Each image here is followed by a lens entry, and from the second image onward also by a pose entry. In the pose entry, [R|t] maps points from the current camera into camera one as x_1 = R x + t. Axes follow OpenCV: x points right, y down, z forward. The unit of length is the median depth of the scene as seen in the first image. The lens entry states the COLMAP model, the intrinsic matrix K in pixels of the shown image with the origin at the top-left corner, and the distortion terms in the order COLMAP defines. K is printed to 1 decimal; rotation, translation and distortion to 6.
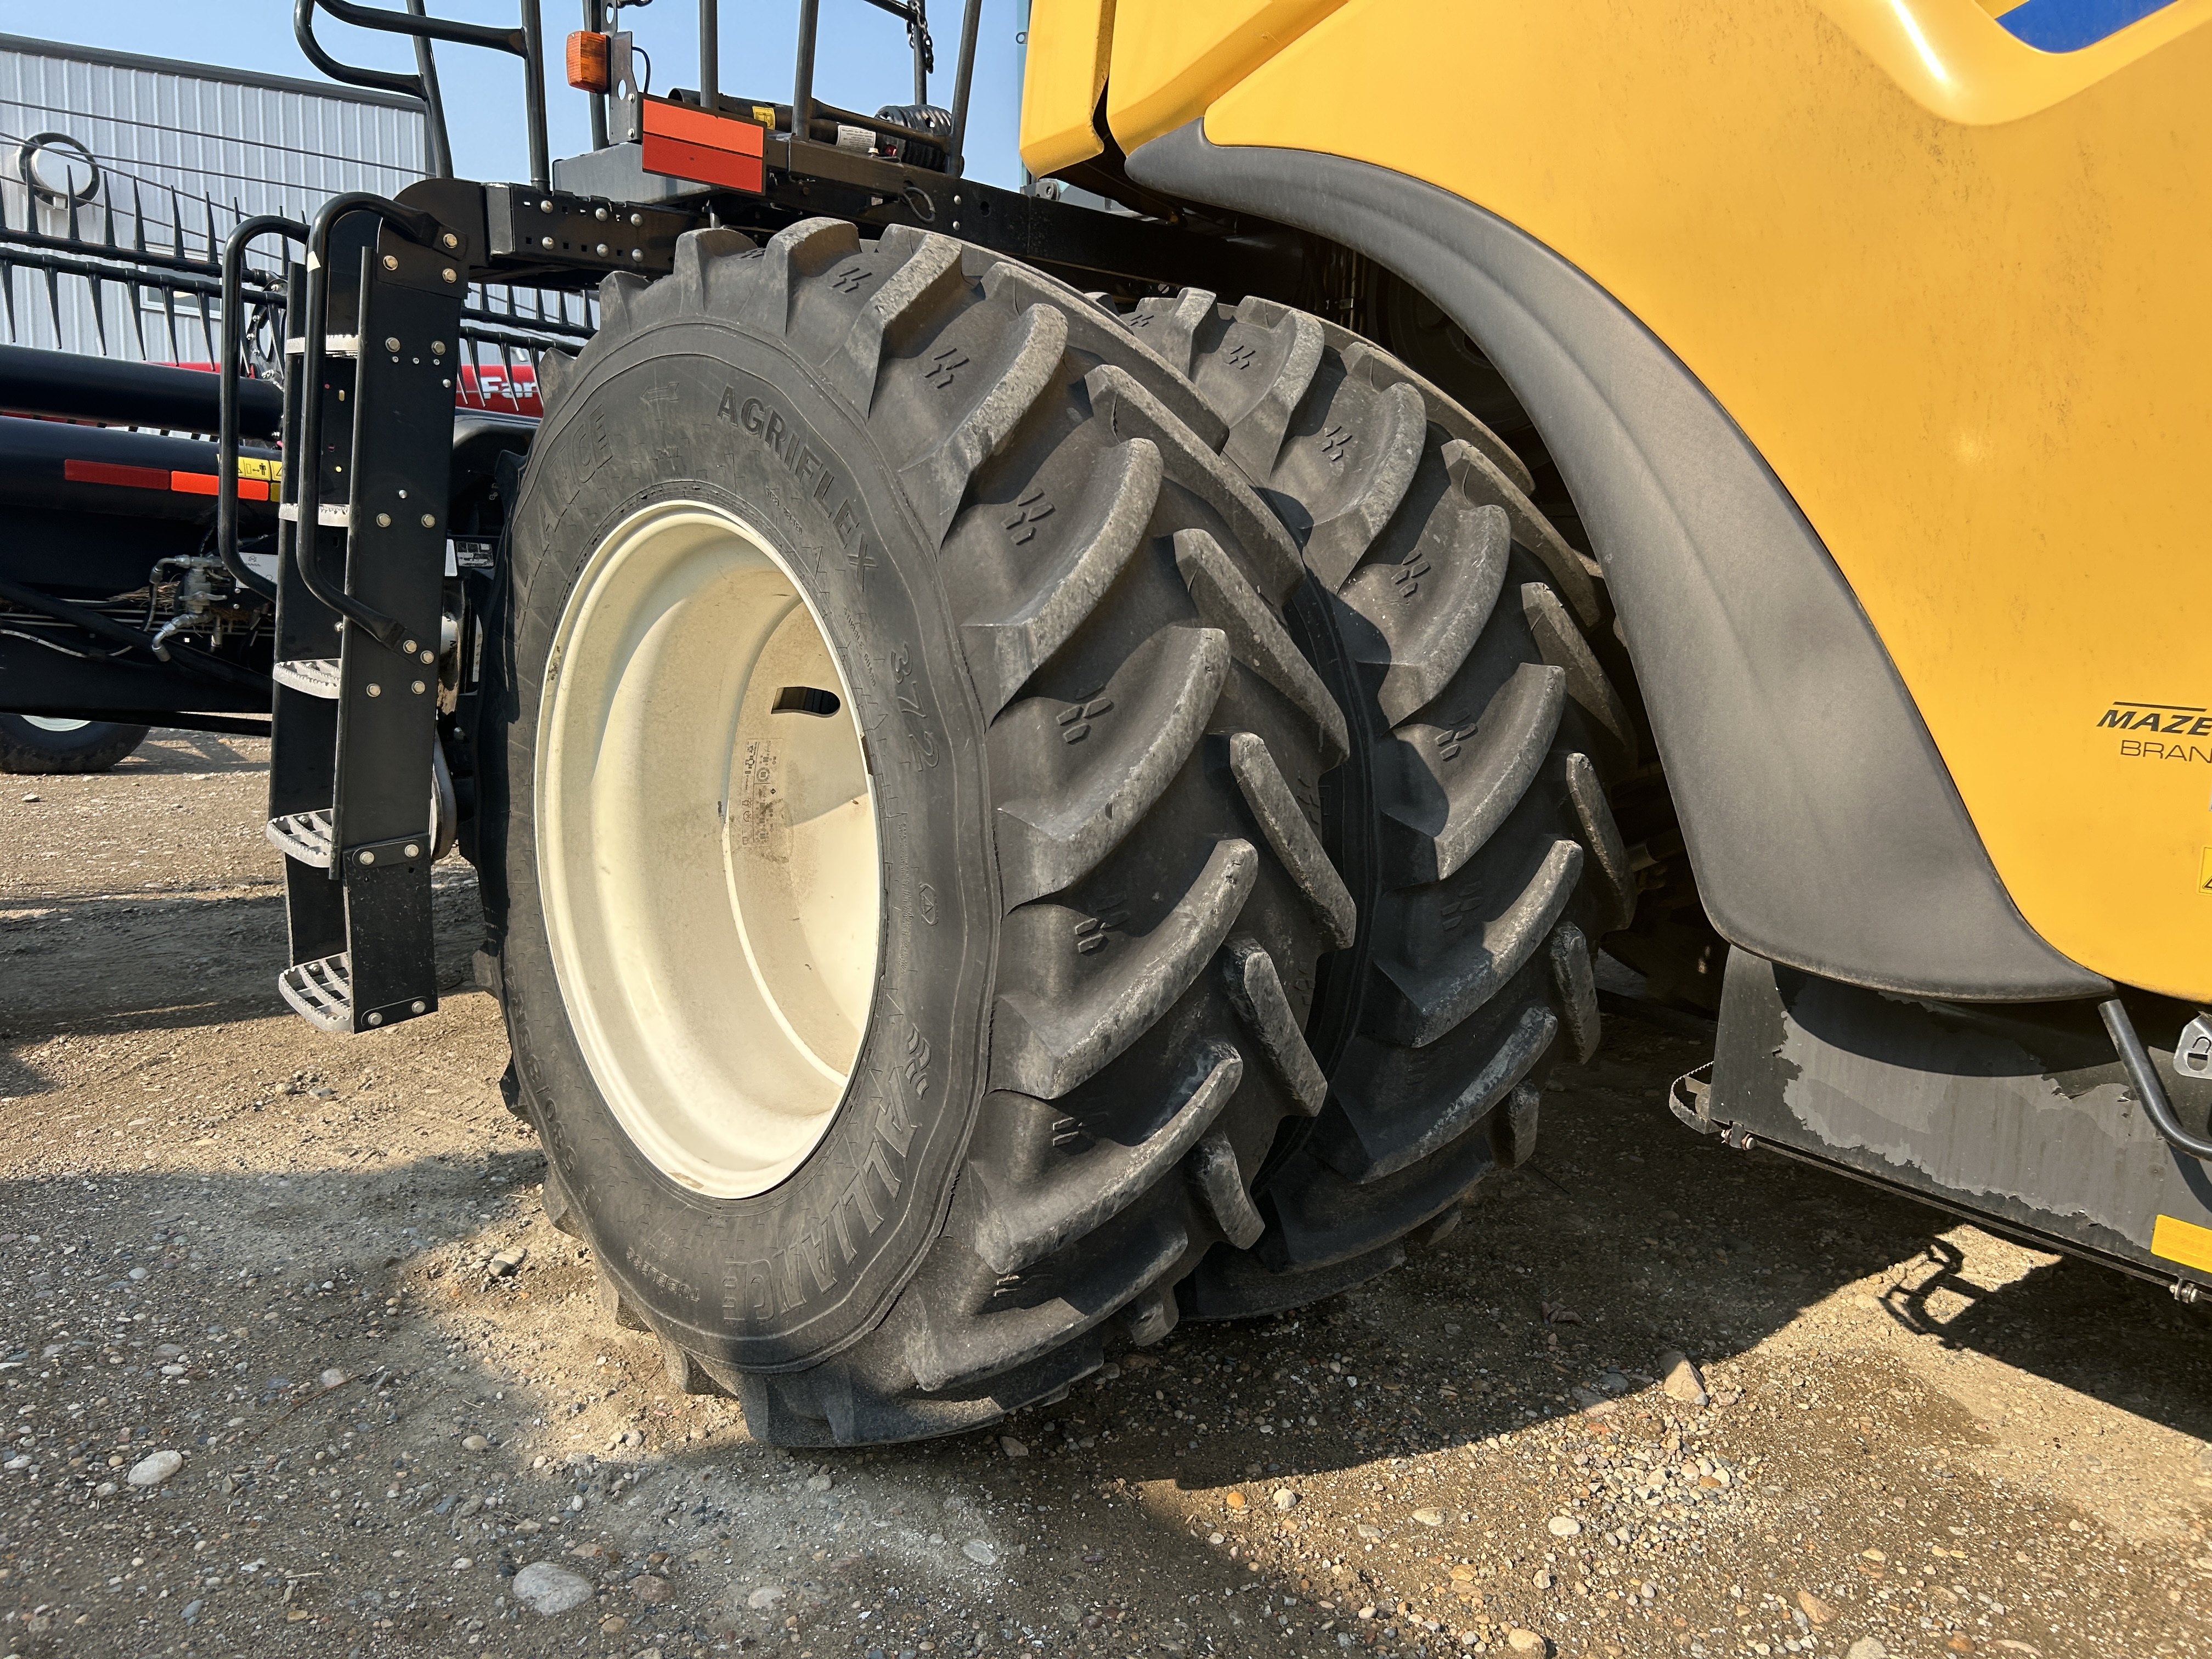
lens RADIAL K [[1637.7, 0, 1107.1], [0, 1637.7, 846.9], [0, 0, 1]] dist [0.020598, -0.029462]
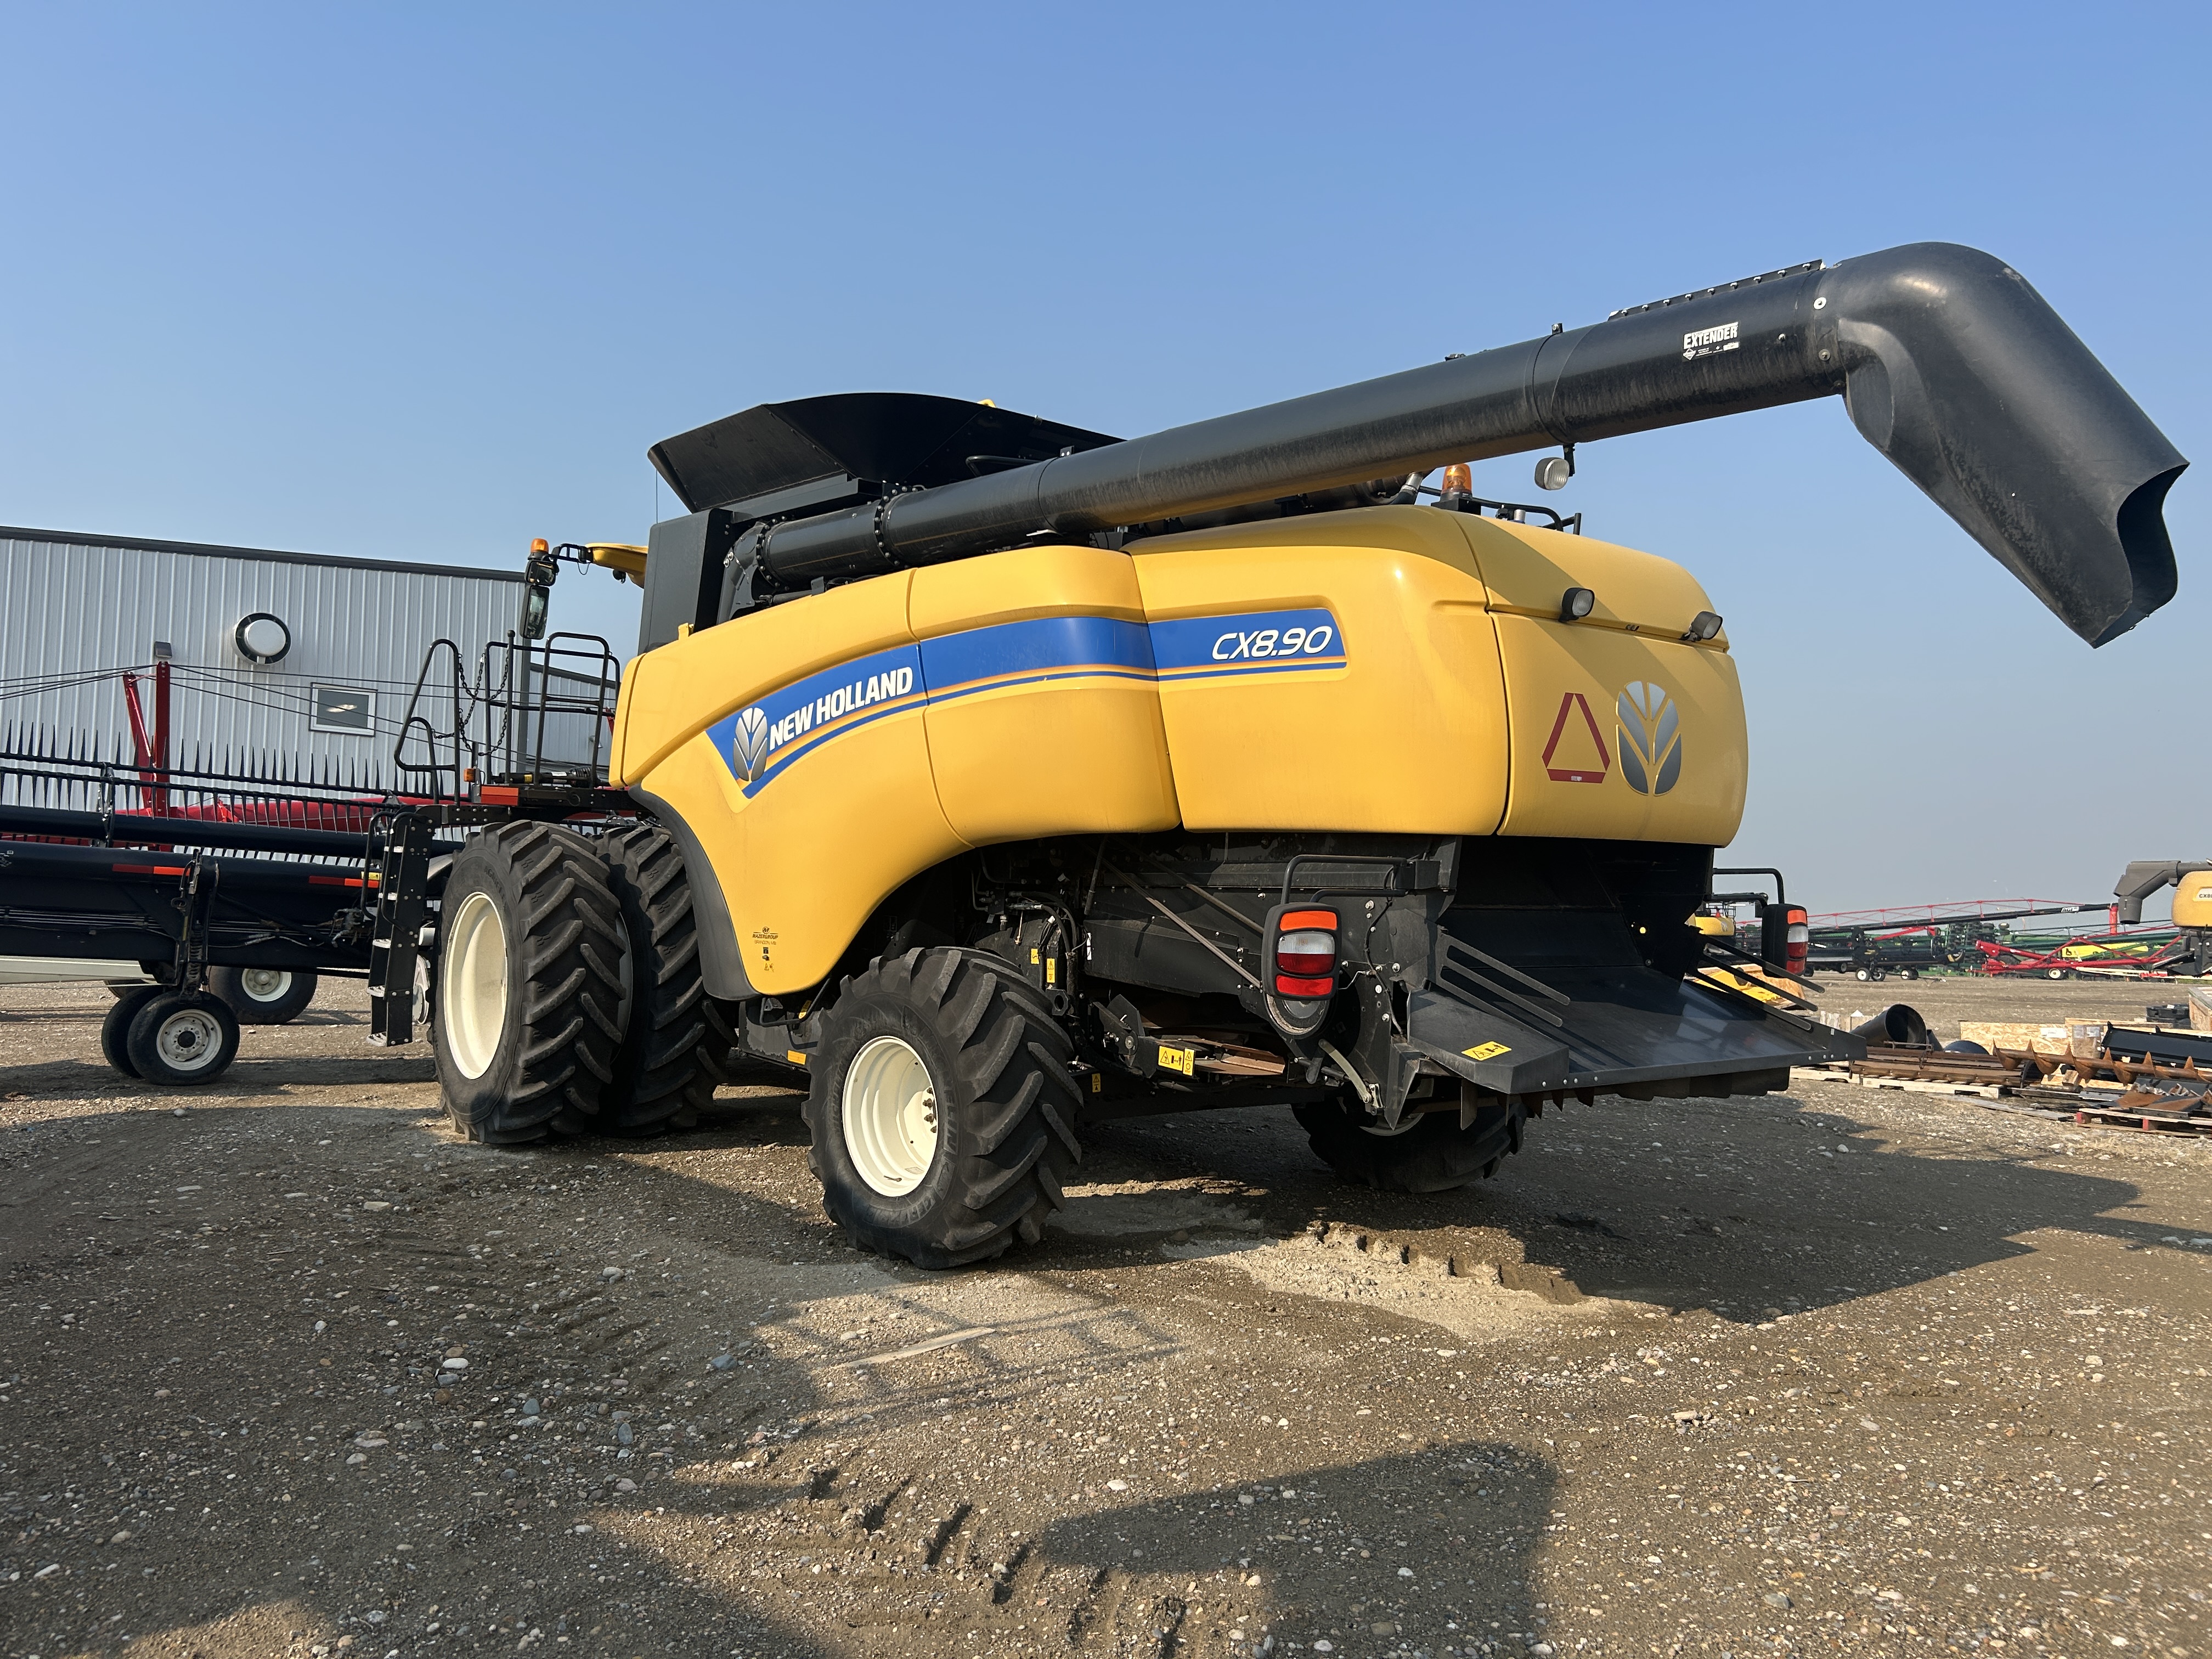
lens RADIAL K [[1637.7, 0, 1112.2], [0, 1637.7, 834.3], [0, 0, 1]] dist [0.020598, -0.029462]
pose [[0.998374, -0.021352, -0.052859, 1.446694], [0.009914, 0.978112, -0.207842, 0.477100], [0.056140, 0.206980, 0.976733, -2.737736]]
